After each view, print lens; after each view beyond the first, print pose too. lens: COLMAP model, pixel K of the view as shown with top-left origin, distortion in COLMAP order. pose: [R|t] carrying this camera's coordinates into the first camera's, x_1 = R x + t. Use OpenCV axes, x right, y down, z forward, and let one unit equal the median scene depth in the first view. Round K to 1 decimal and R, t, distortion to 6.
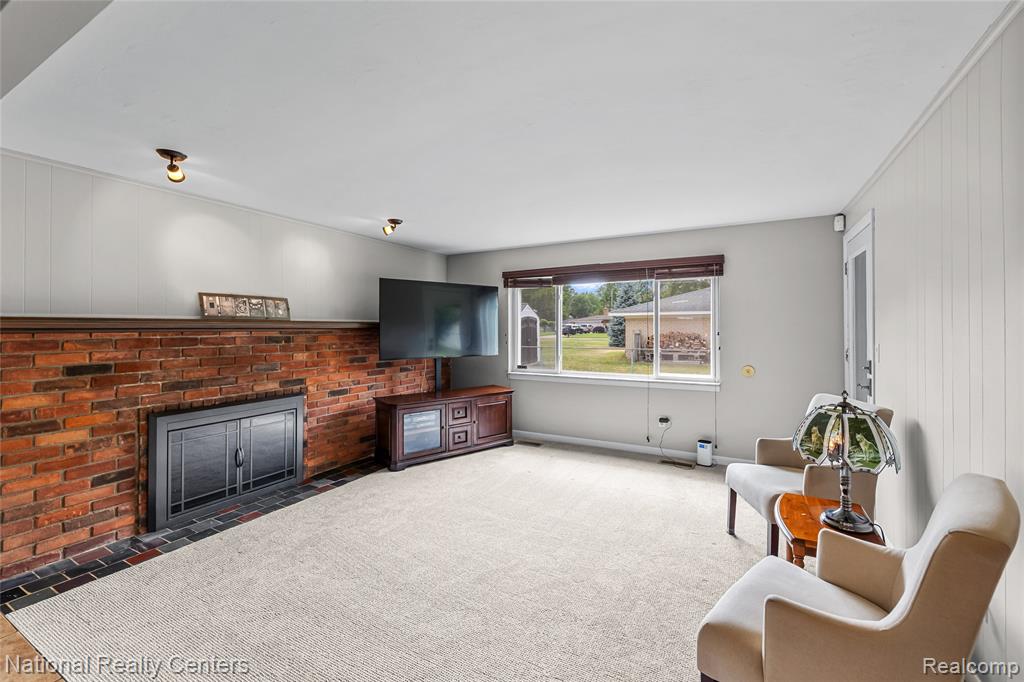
lens RADIAL K [[423.5, 0, 520.3], [0, 423.5, 332.8], [0, 0, 1]] dist [-0.006266, 0.000841]
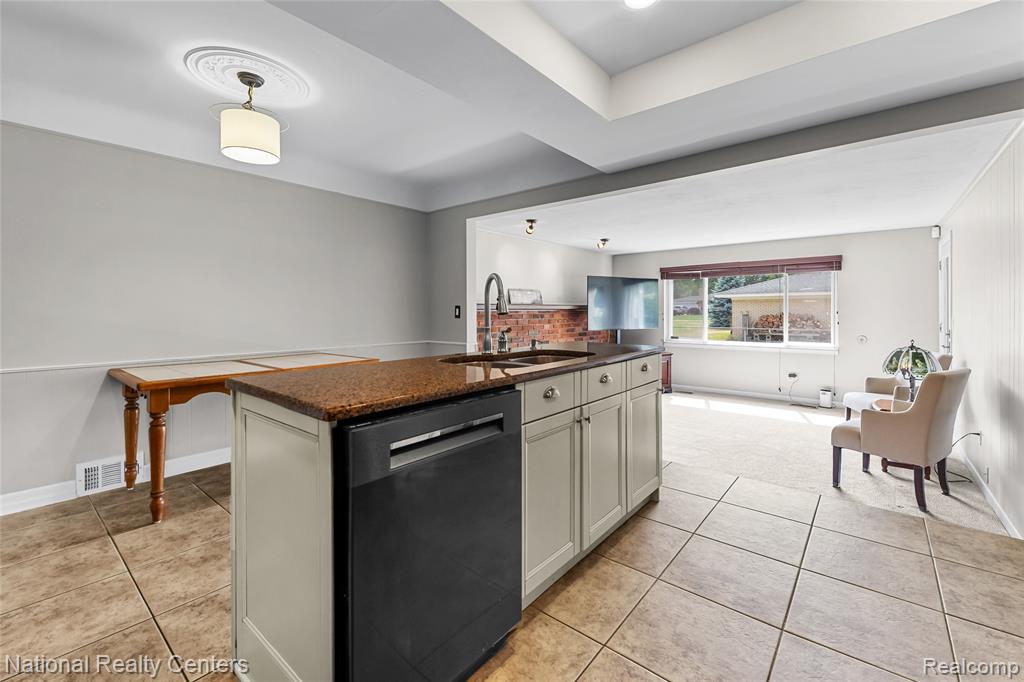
lens RADIAL K [[423.5, 0, 526.7], [0, 423.5, 318.6], [0, 0, 1]] dist [-0.006266, 0.000841]
pose [[0.982486, 0.001780, -0.186330, -0.268510], [-0.000033, 0.999956, 0.009382, 0.008856], [0.186339, -0.009211, 0.982442, -0.538567]]
